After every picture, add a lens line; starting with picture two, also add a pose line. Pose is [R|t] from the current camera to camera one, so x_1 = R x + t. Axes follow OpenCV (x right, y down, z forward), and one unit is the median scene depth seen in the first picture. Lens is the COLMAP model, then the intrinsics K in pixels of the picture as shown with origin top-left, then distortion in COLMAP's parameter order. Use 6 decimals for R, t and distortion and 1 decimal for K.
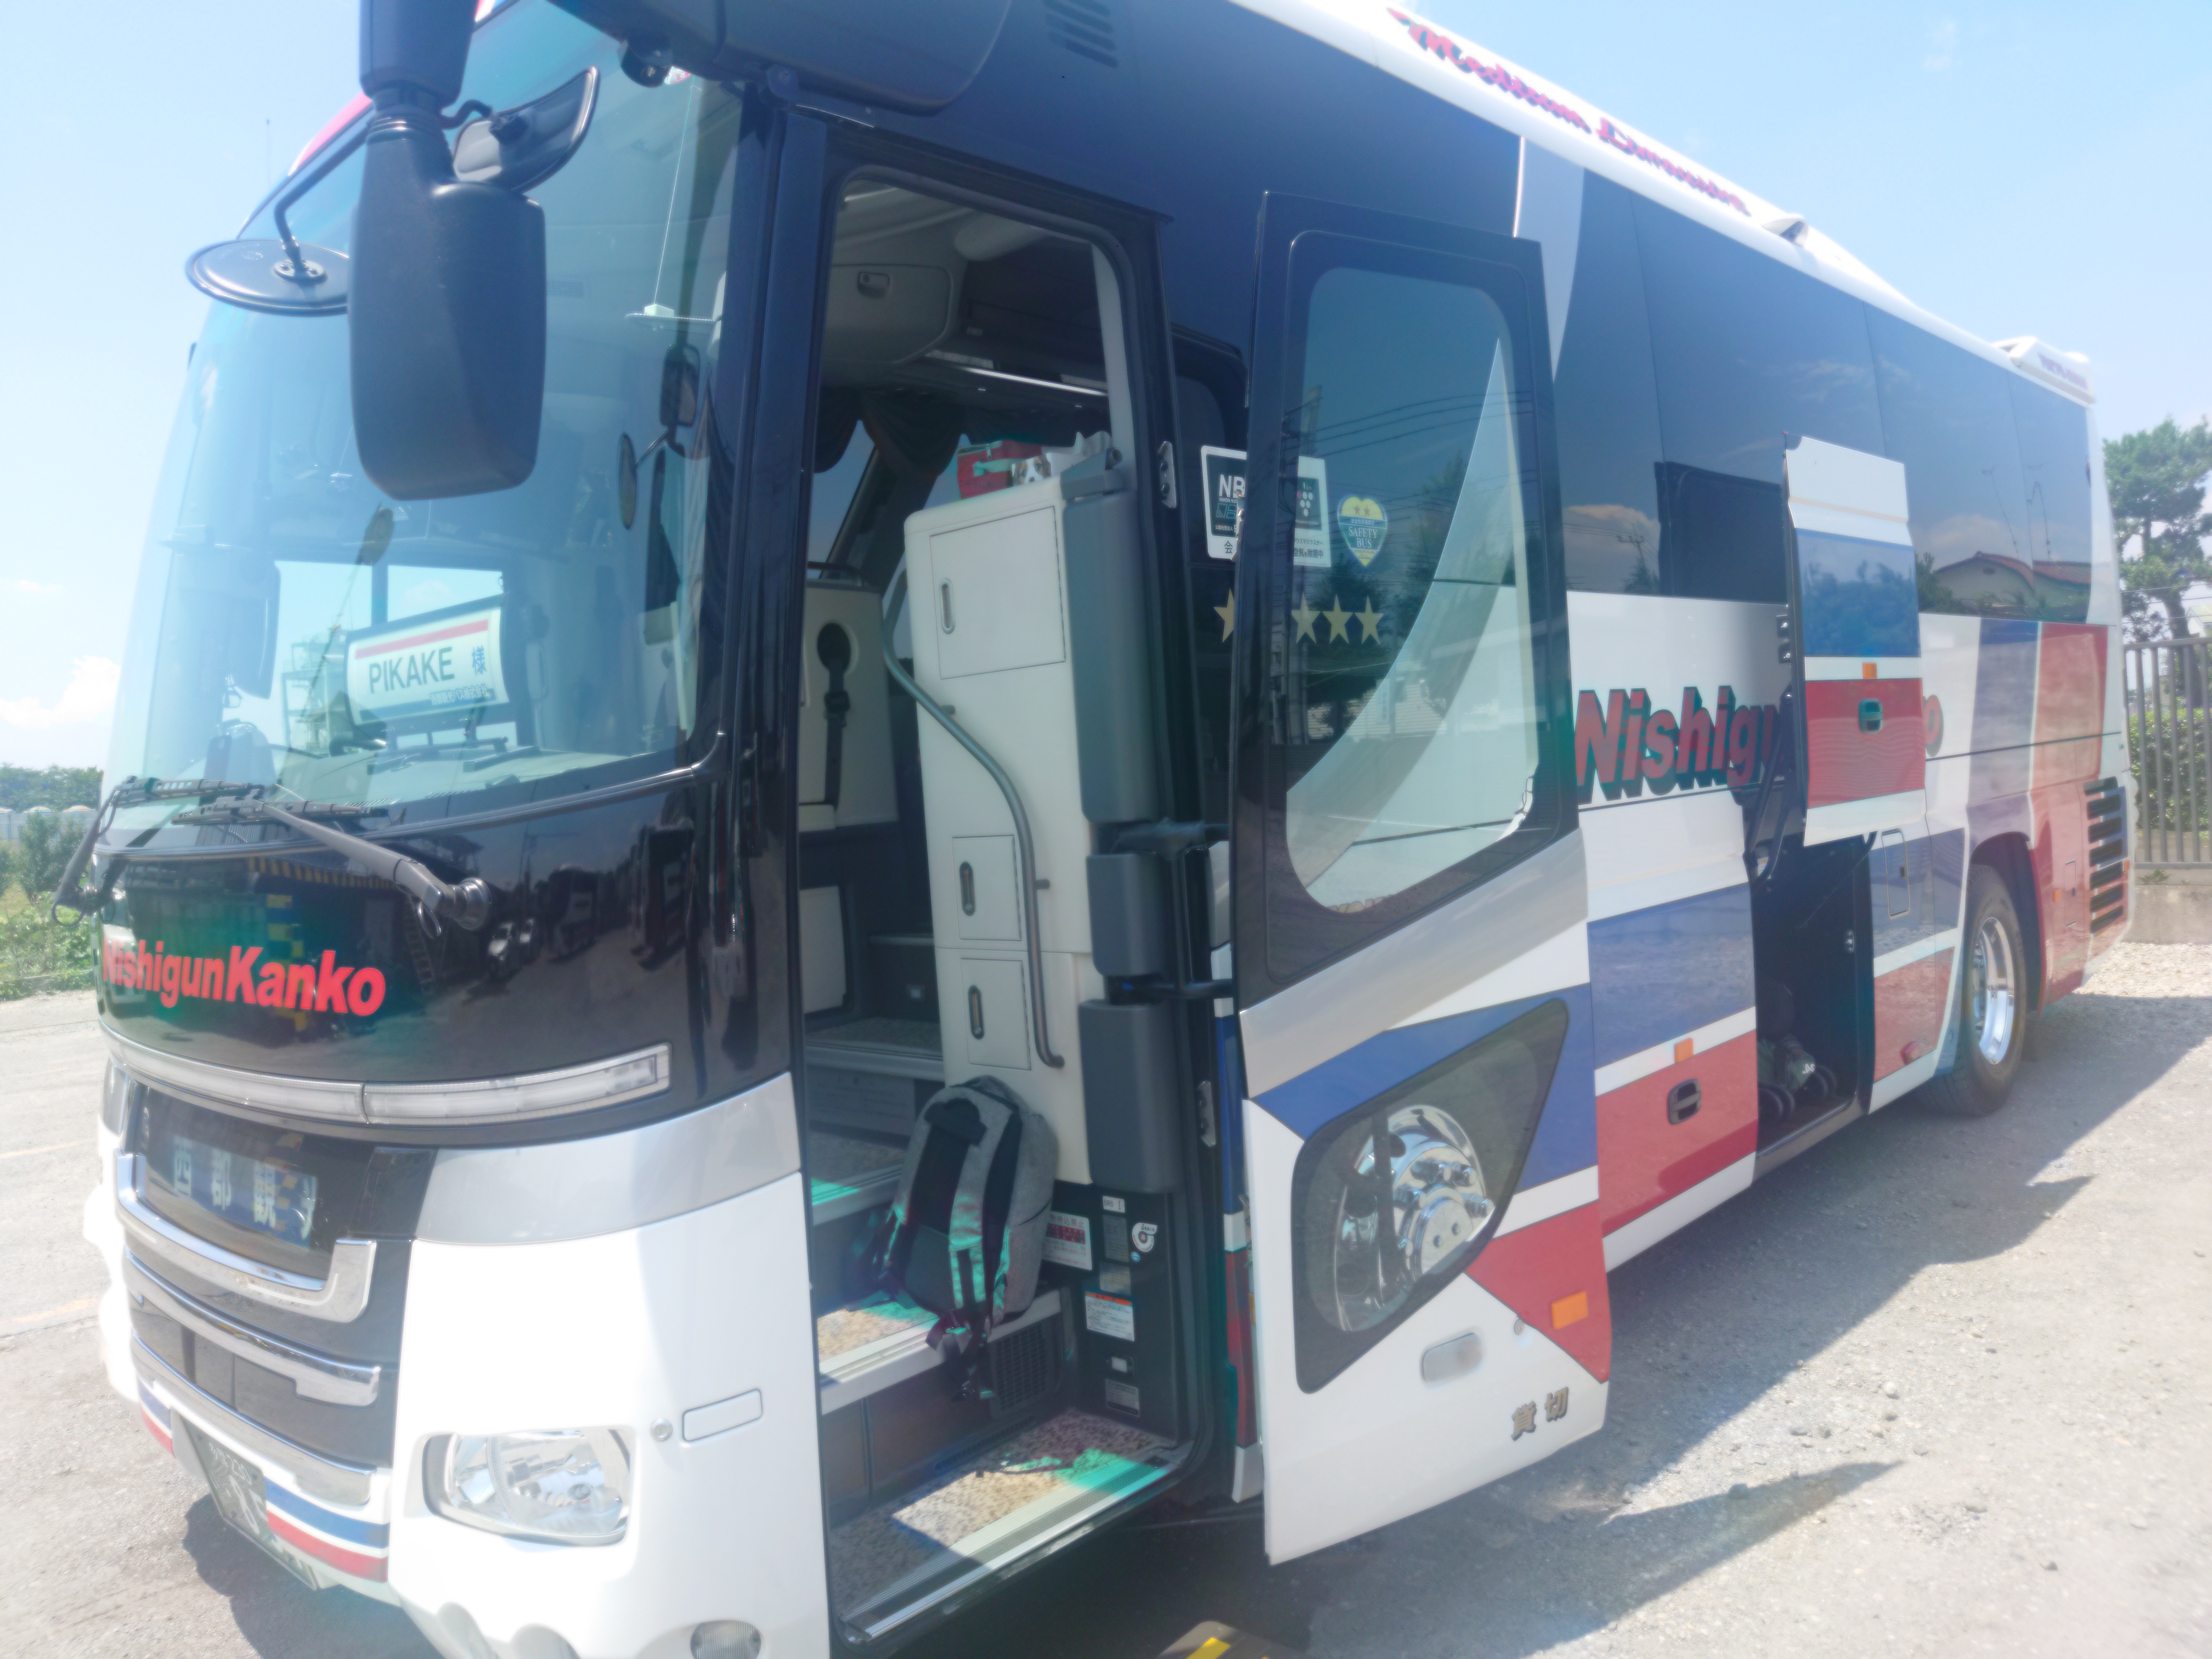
lens RADIAL K [[1620.1, 0, 1106.4], [0, 1620.1, 792.5], [0, 0, 1]] dist [0.052022, -0.062934]
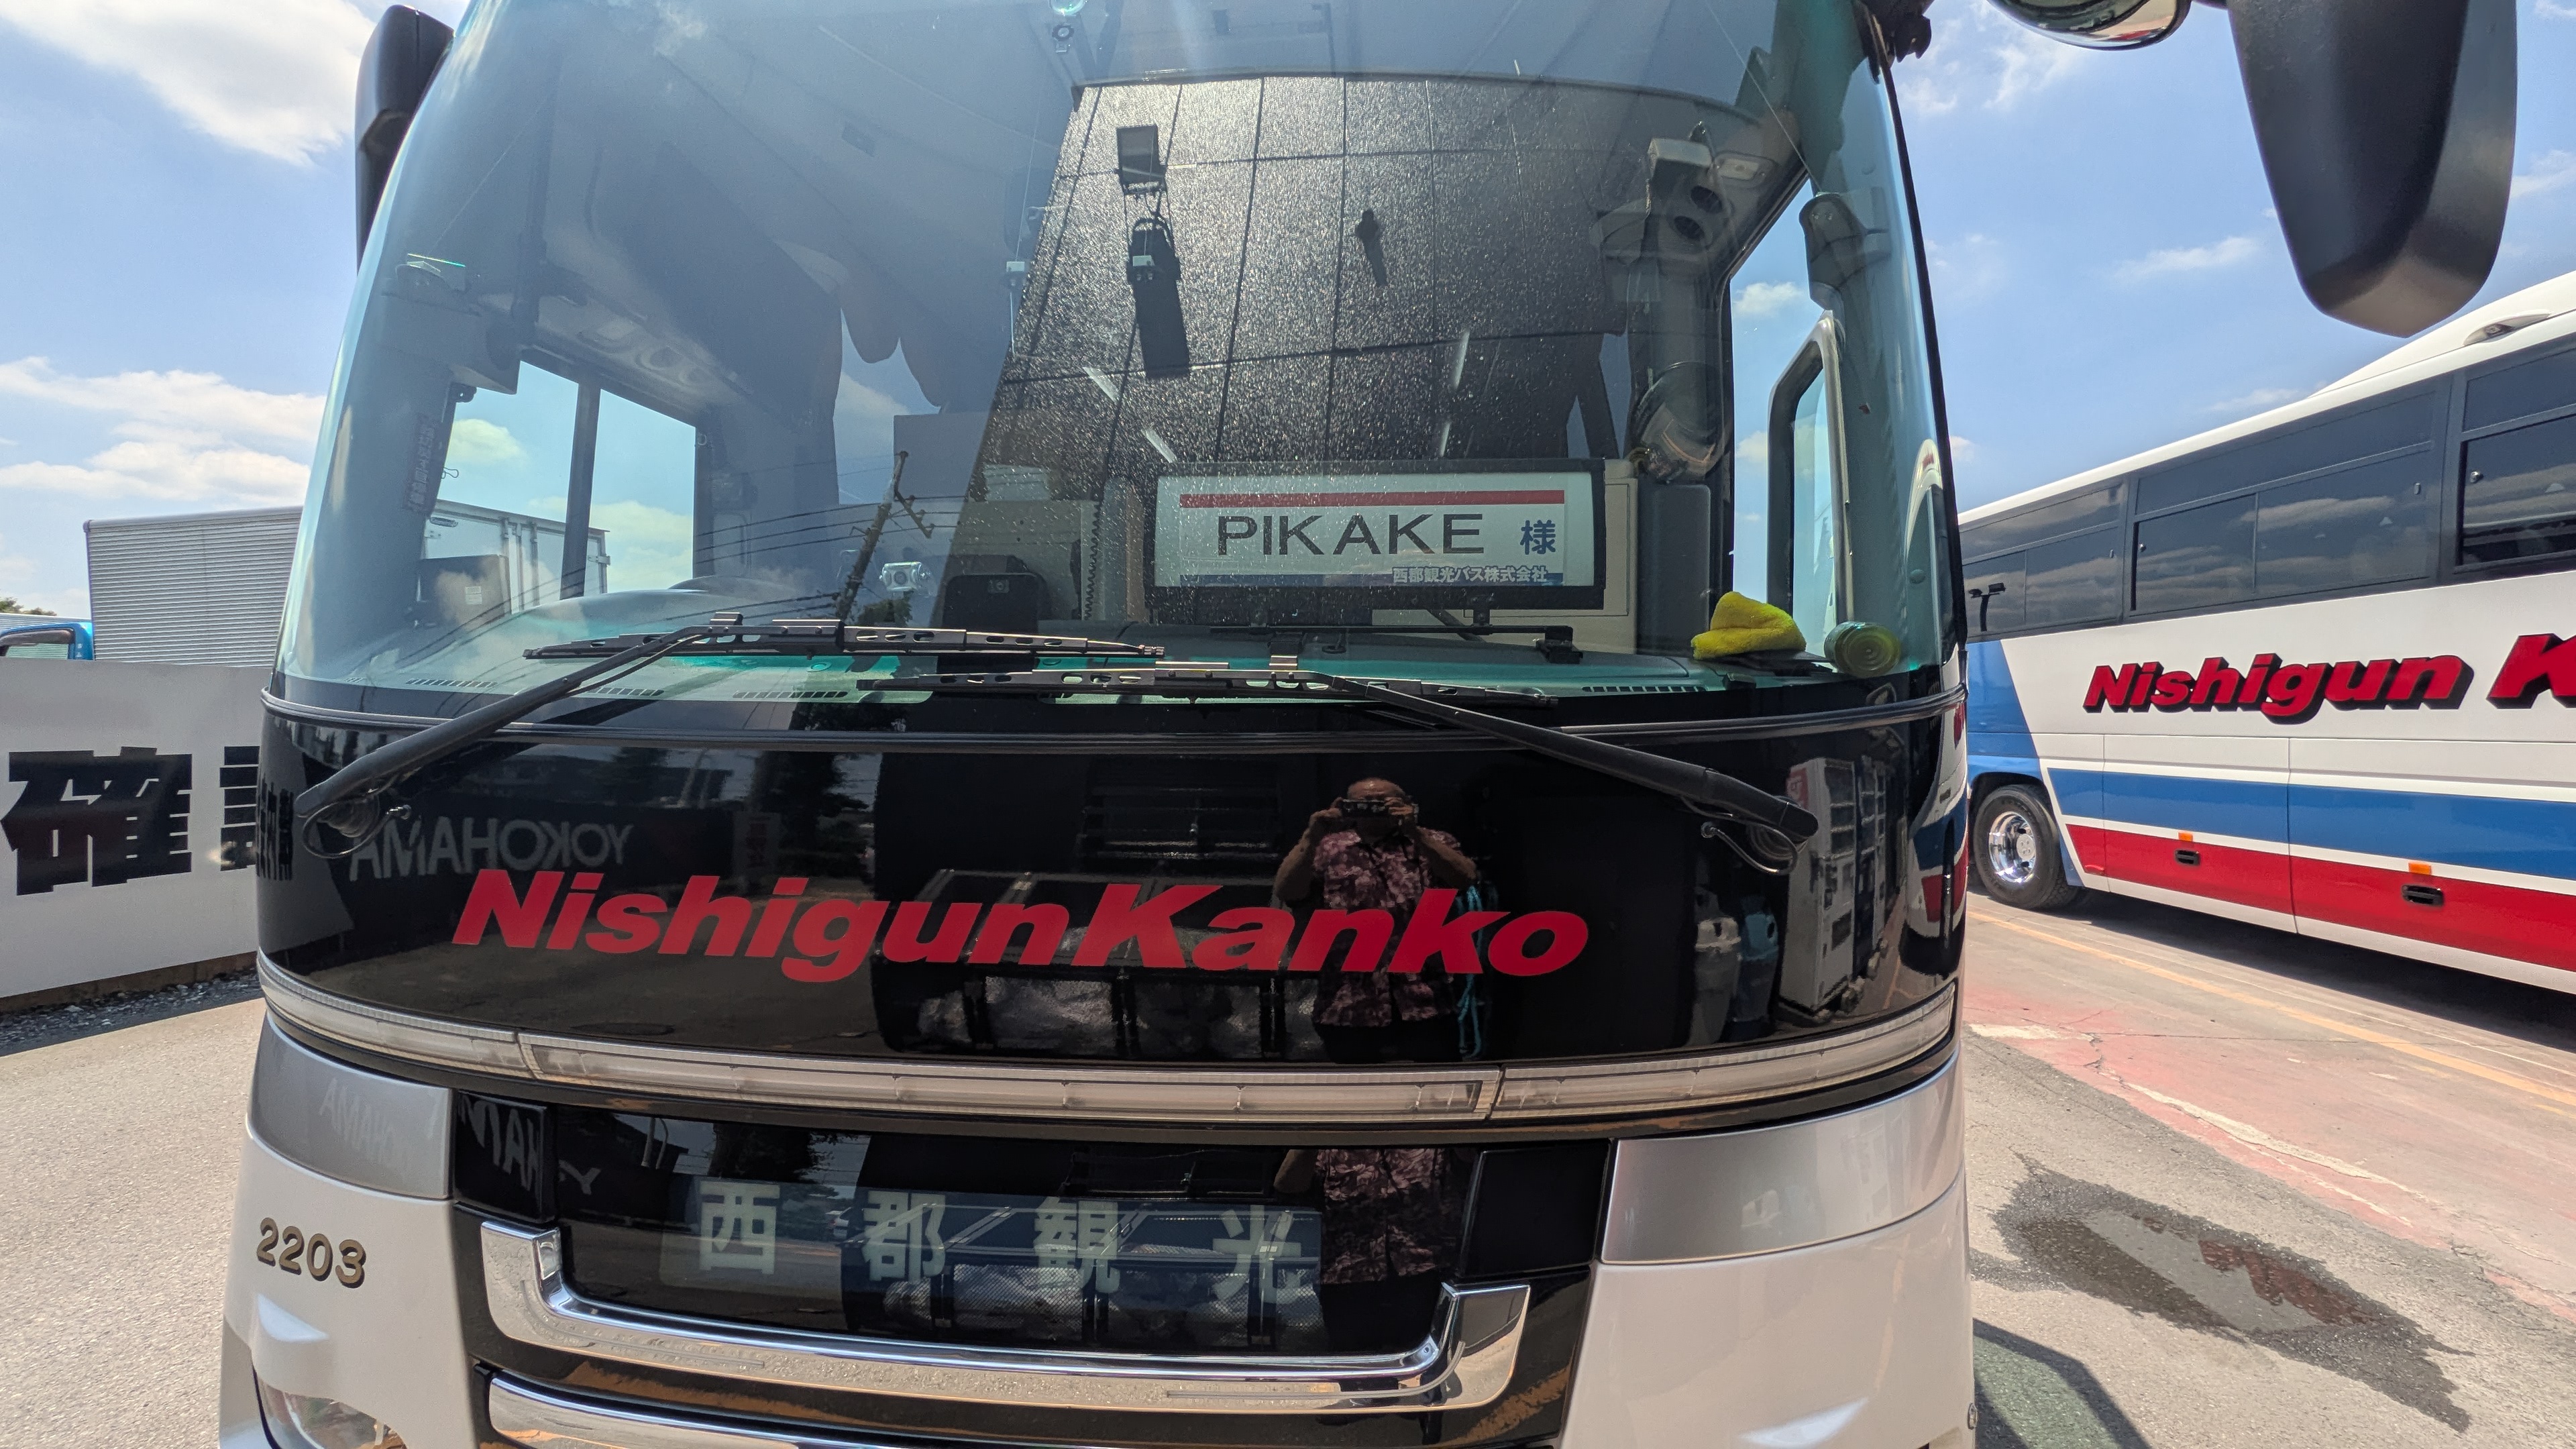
lens RADIAL K [[1044.7, 0, 1288.0], [0, 1044.7, 724.5], [0, 0, 1]] dist [0.008418, -0.000040]
pose [[0.778274, 0.068278, 0.624202, -0.760536], [-0.050358, 0.997656, -0.046341, 0.044038], [-0.625903, 0.004633, 0.779887, 0.617689]]
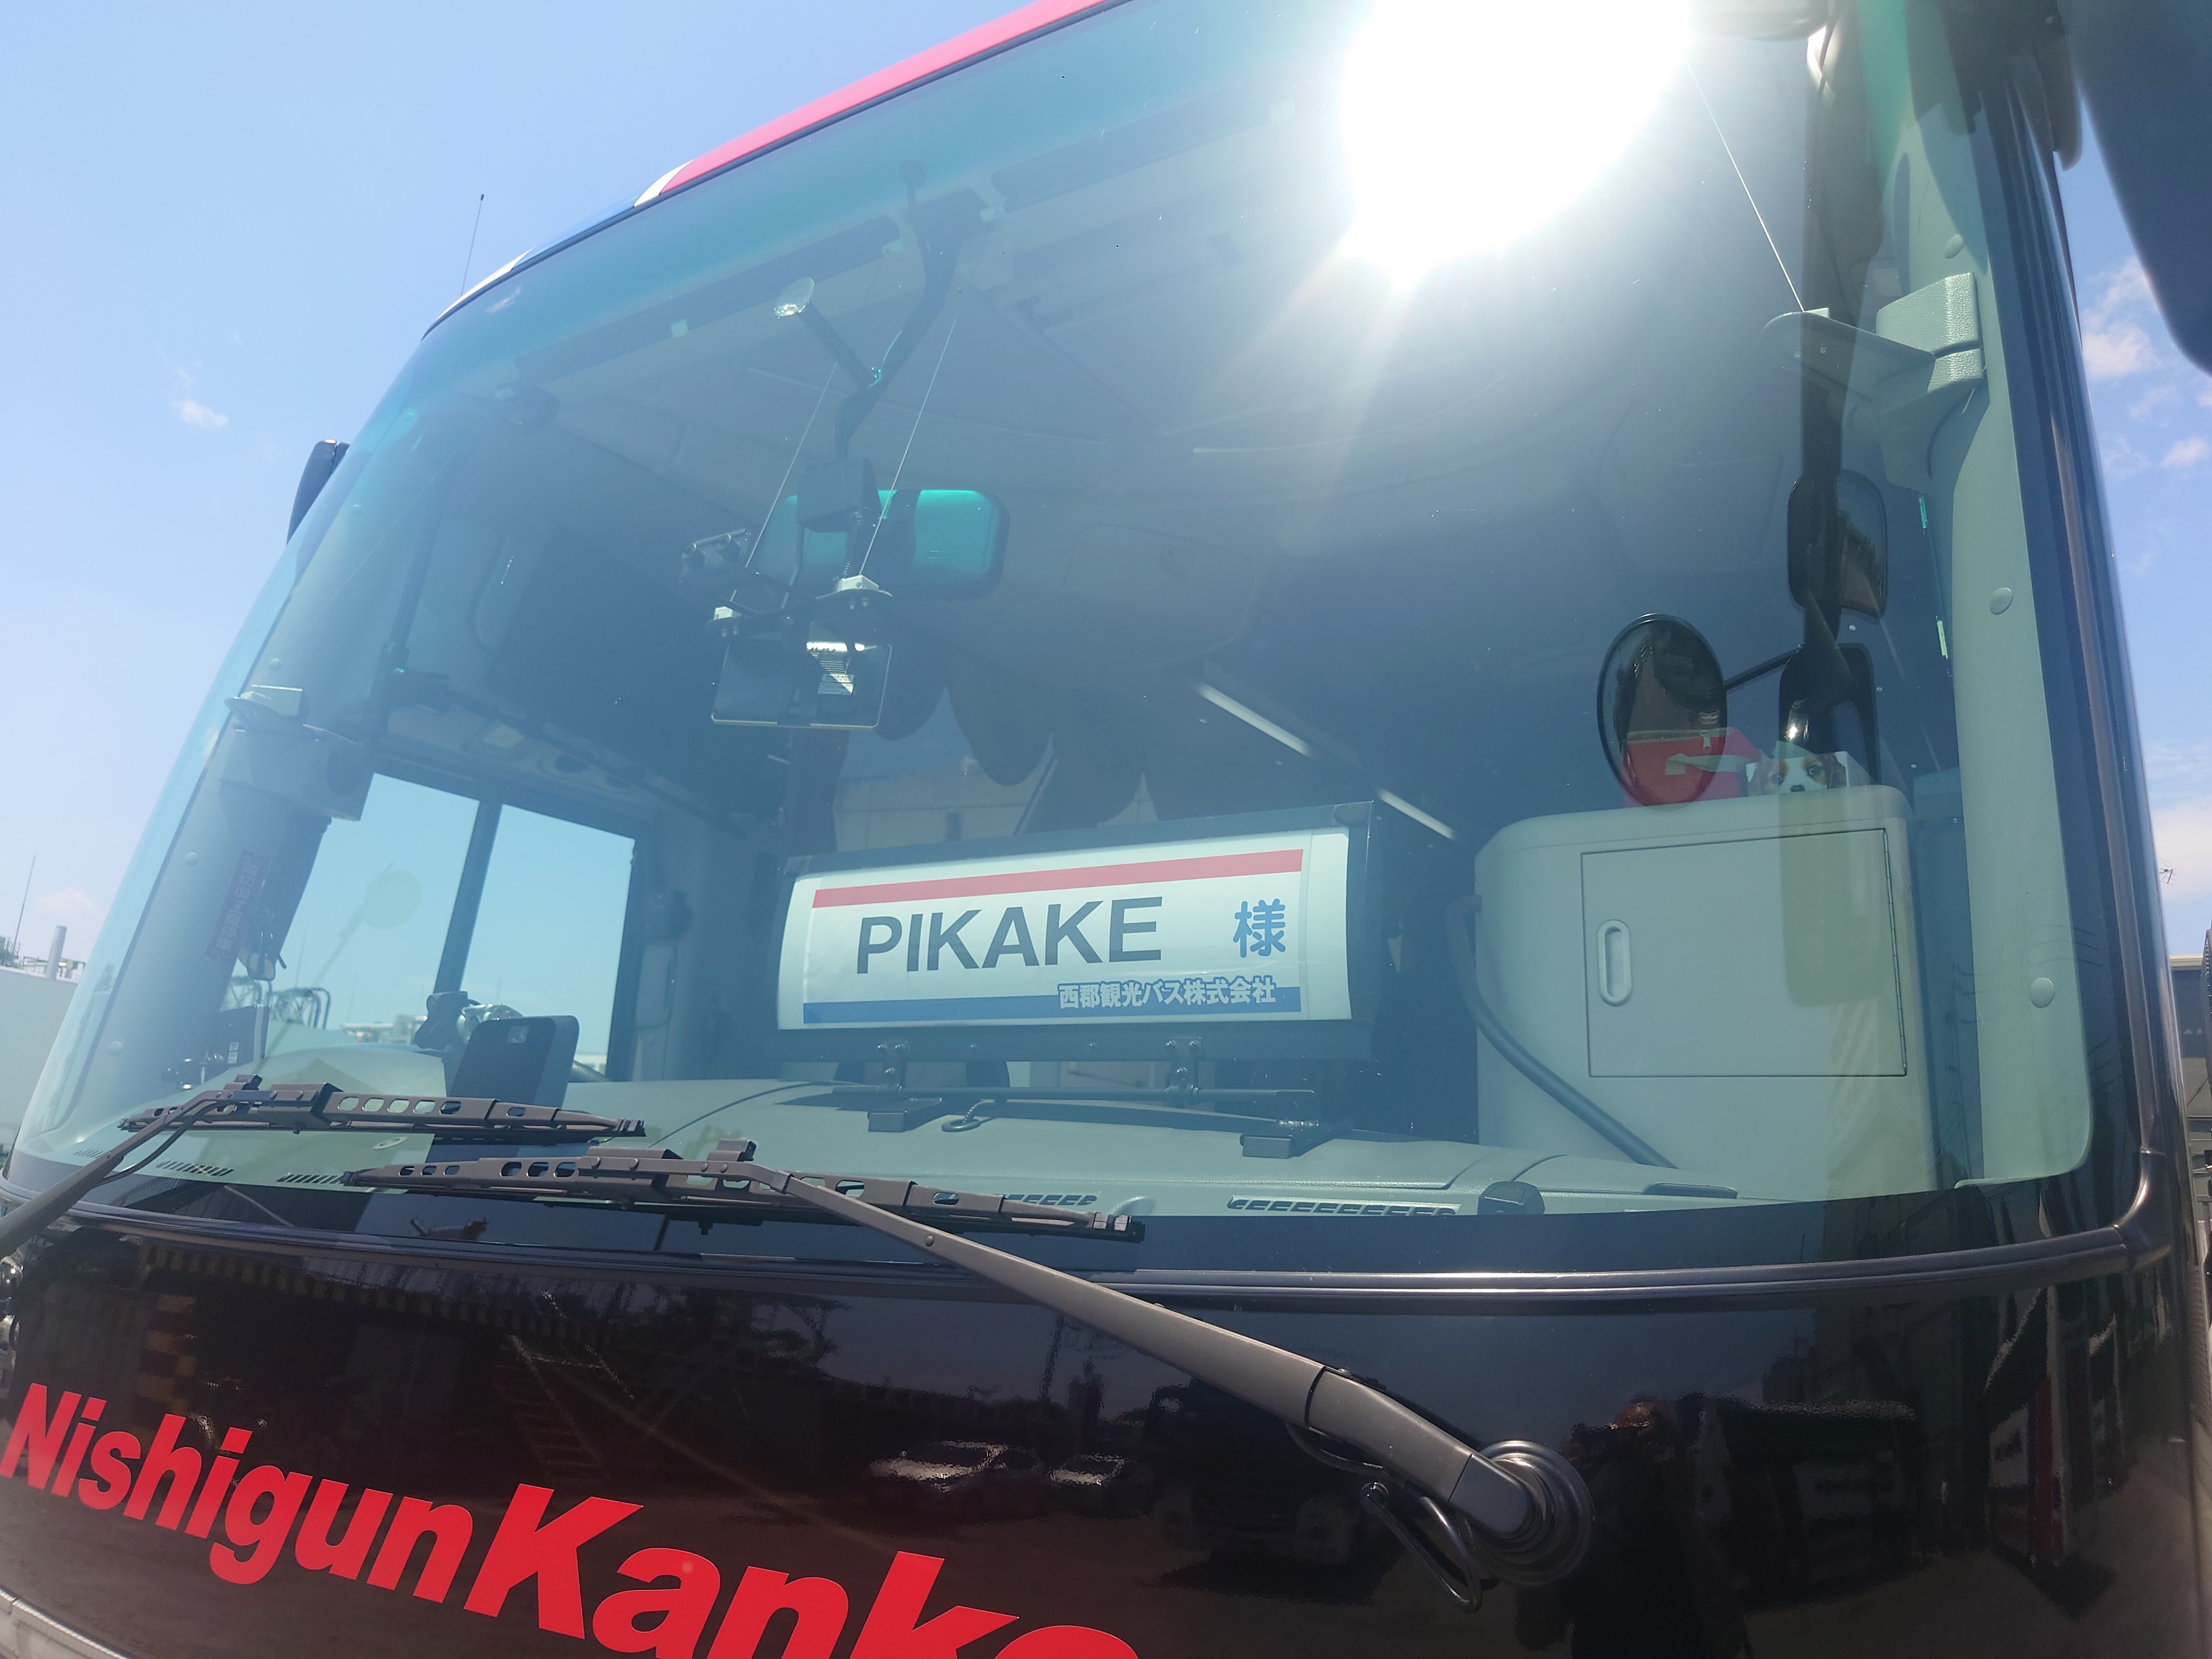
lens RADIAL K [[1600.7, 0, 1057.6], [0, 1600.7, 734.3], [0, 0, 1]] dist [0.052171, -0.053430]
pose [[0.978236, 0.156090, 0.136713, -0.487382], [-0.108434, 0.946307, -0.304540, 0.017963], [-0.176908, 0.283088, 0.942637, 0.495627]]
